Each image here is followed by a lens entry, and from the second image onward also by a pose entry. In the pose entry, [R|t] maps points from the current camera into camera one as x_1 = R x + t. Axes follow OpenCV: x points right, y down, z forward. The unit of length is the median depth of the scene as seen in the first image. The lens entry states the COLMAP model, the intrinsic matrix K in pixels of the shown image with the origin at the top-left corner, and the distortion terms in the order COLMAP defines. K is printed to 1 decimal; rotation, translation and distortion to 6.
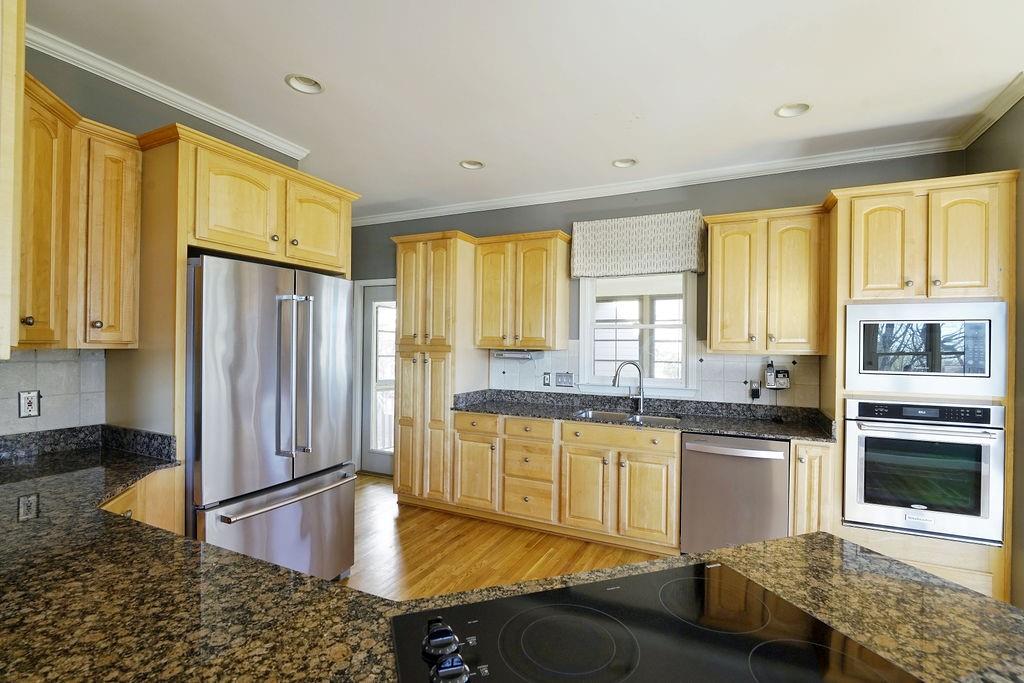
lens RADIAL K [[466.6, 0, 512.2], [0, 466.6, 344.7], [0, 0, 1]] dist [-0.018573, 0.001718]
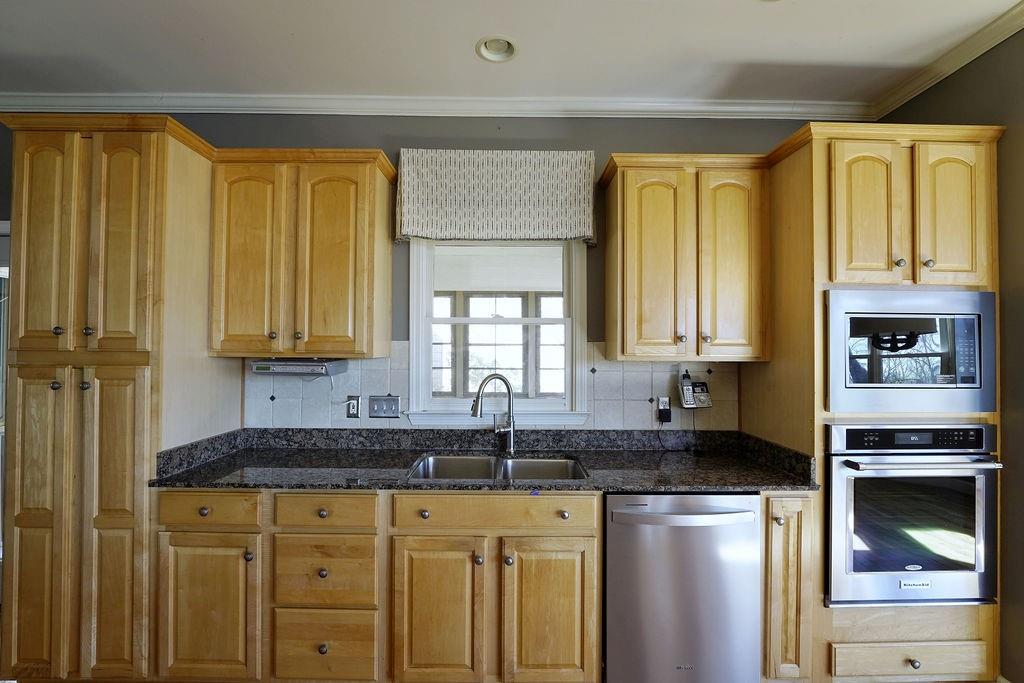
lens RADIAL K [[466.6, 0, 516.2], [0, 466.6, 344.4], [0, 0, 1]] dist [-0.018573, 0.001718]
pose [[0.894838, -0.000567, 0.446391, -0.005621], [0.004508, 0.999960, -0.007767, -0.000418], [-0.446369, 0.008962, 0.894804, 0.448109]]
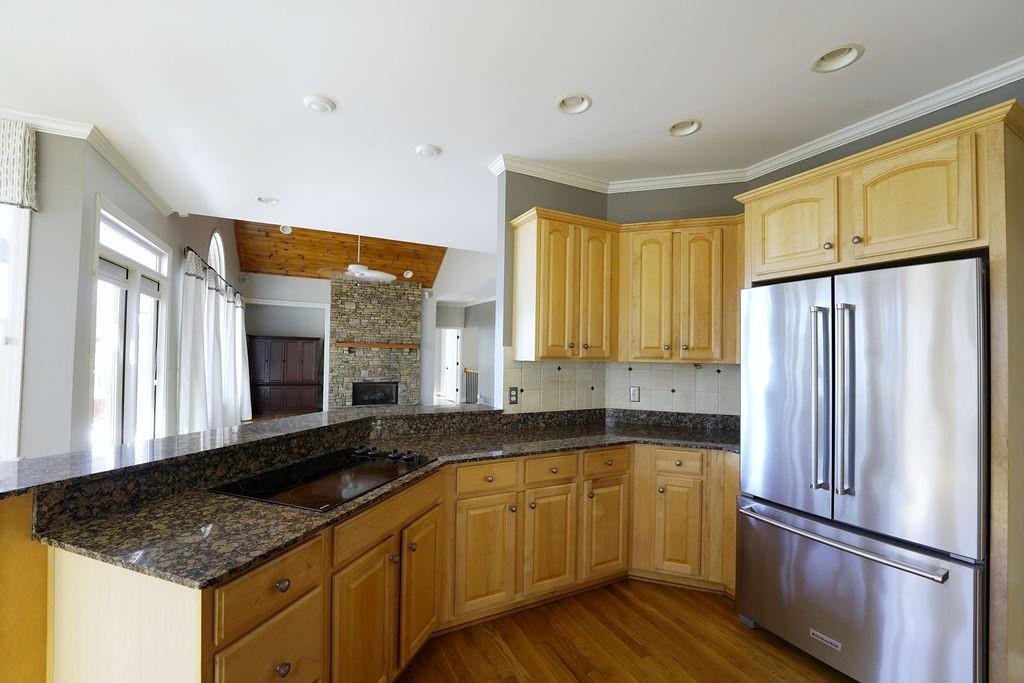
lens RADIAL K [[419.1, 0, 515.0], [0, 419.1, 345.3], [0, 0, 1]] dist [-0.023564, 0.000672]
pose [[-0.598362, -0.038434, -0.800304, 0.346388], [-0.024851, 0.999259, -0.029408, 0.003375], [0.800841, 0.002292, -0.598873, 0.686949]]
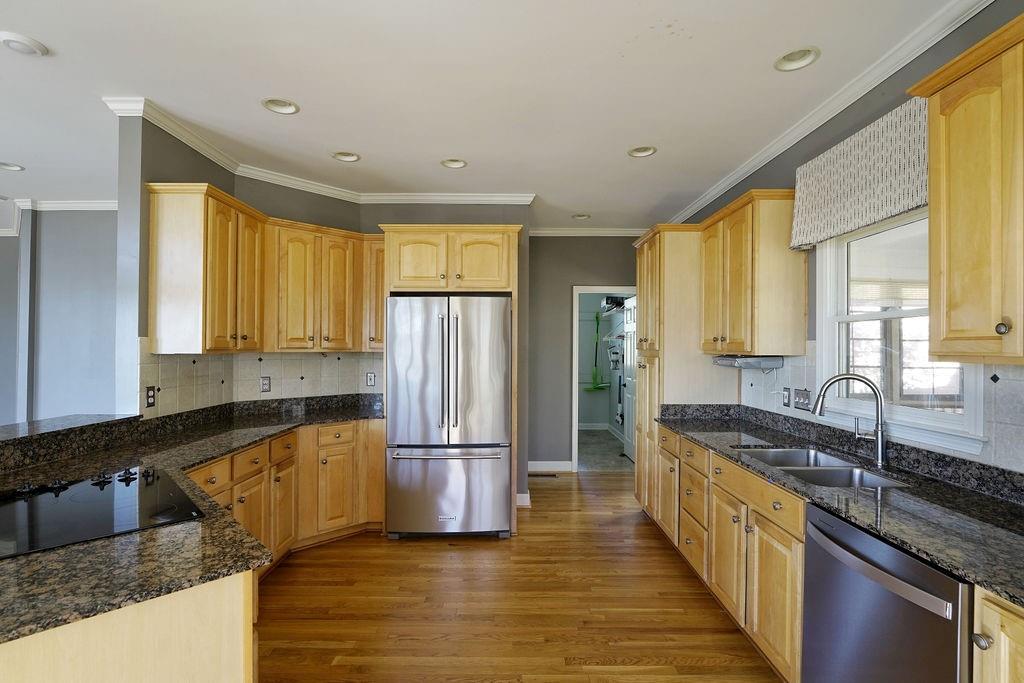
lens RADIAL K [[466.6, 0, 515.4], [0, 466.6, 345.5], [0, 0, 1]] dist [-0.018573, 0.001718]
pose [[0.448583, -0.014313, -0.893626, 0.622660], [0.000810, 0.999878, -0.015609, 0.007532], [0.893741, 0.006278, 0.448540, 0.378564]]
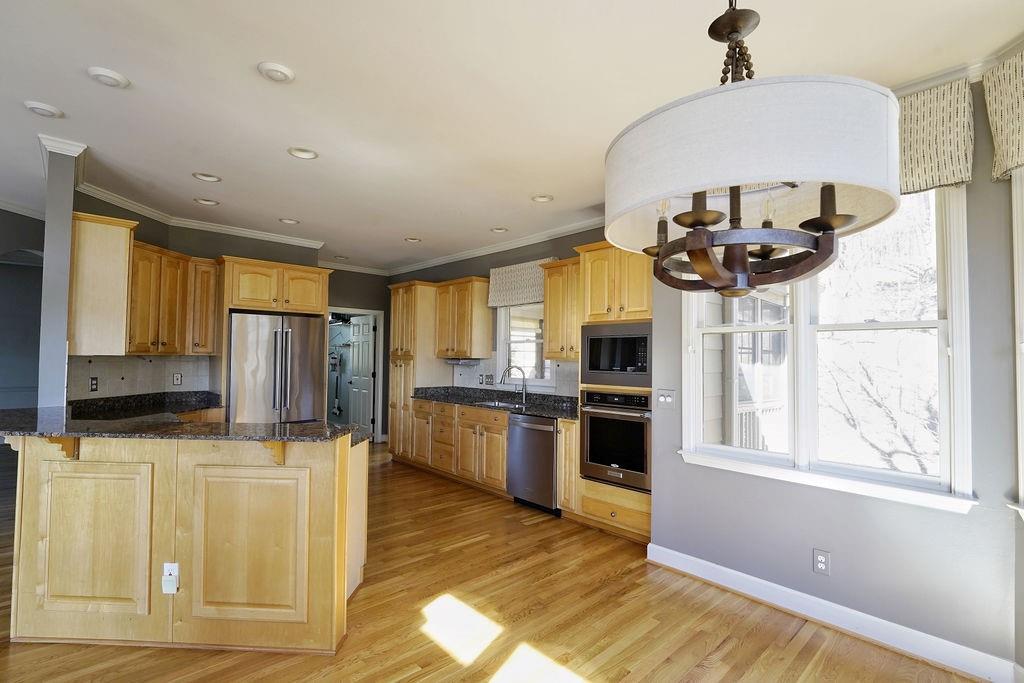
lens RADIAL K [[466.6, 0, 513.3], [0, 466.6, 346.1], [0, 0, 1]] dist [-0.018573, 0.001718]
pose [[0.935999, -0.009442, -0.351875, 0.793834], [-0.000652, 0.999592, -0.028556, 0.016129], [0.352001, 0.026958, 0.935611, -0.346500]]
